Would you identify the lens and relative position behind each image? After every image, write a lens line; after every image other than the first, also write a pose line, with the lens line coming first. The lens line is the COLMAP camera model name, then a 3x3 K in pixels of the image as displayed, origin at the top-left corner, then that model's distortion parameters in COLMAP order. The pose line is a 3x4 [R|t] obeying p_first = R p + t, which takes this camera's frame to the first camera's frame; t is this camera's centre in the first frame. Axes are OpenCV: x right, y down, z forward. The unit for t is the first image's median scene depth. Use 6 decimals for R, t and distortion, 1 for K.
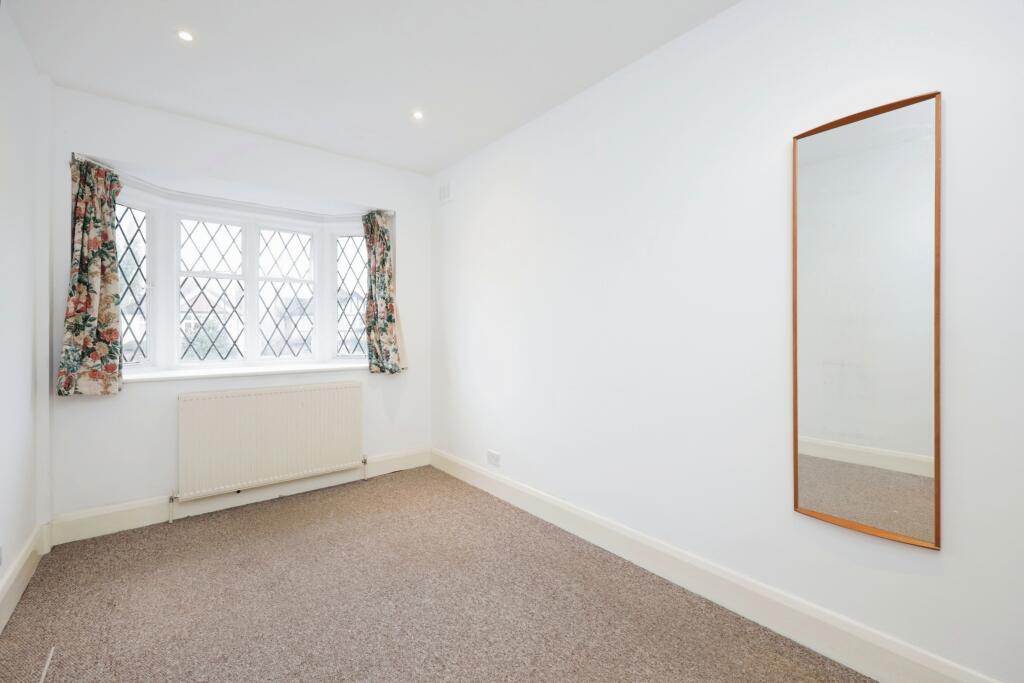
lens RADIAL K [[442.6, 0, 490.1], [0, 442.6, 336.7], [0, 0, 1]] dist [0.000235, 0.000008]
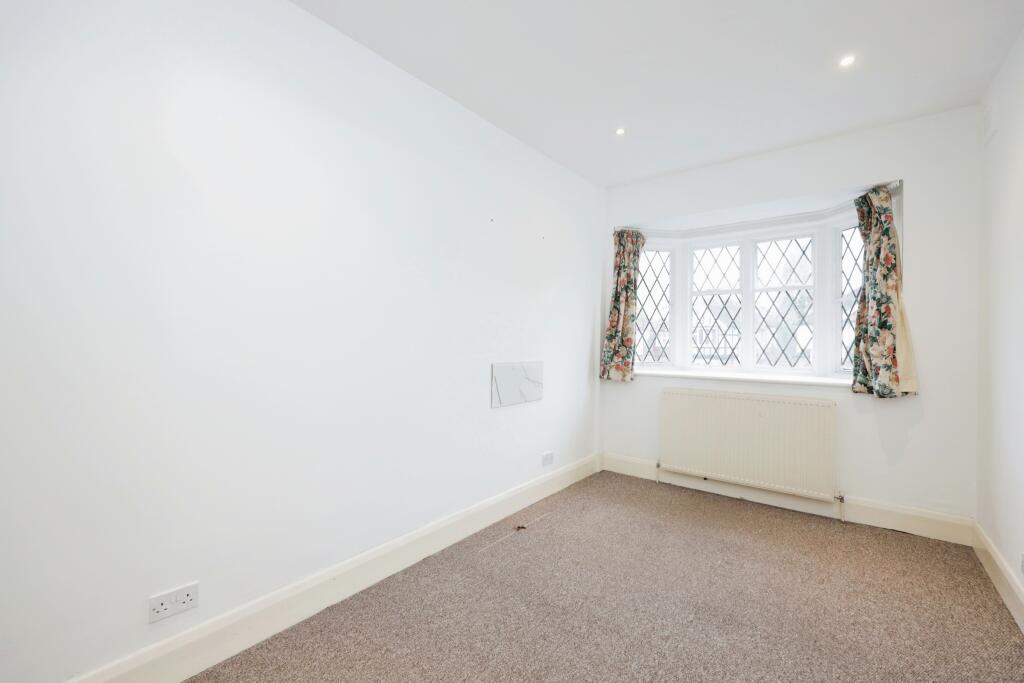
lens RADIAL K [[418.4, 0, 512.0], [0, 418.4, 341.5], [0, 0, 1]] dist [-0.000139, 0.000107]
pose [[0.247137, 0.009318, -0.968936, 0.332299], [-0.017802, 0.999829, 0.005074, -0.004692], [0.968817, 0.015995, 0.247260, 0.215004]]
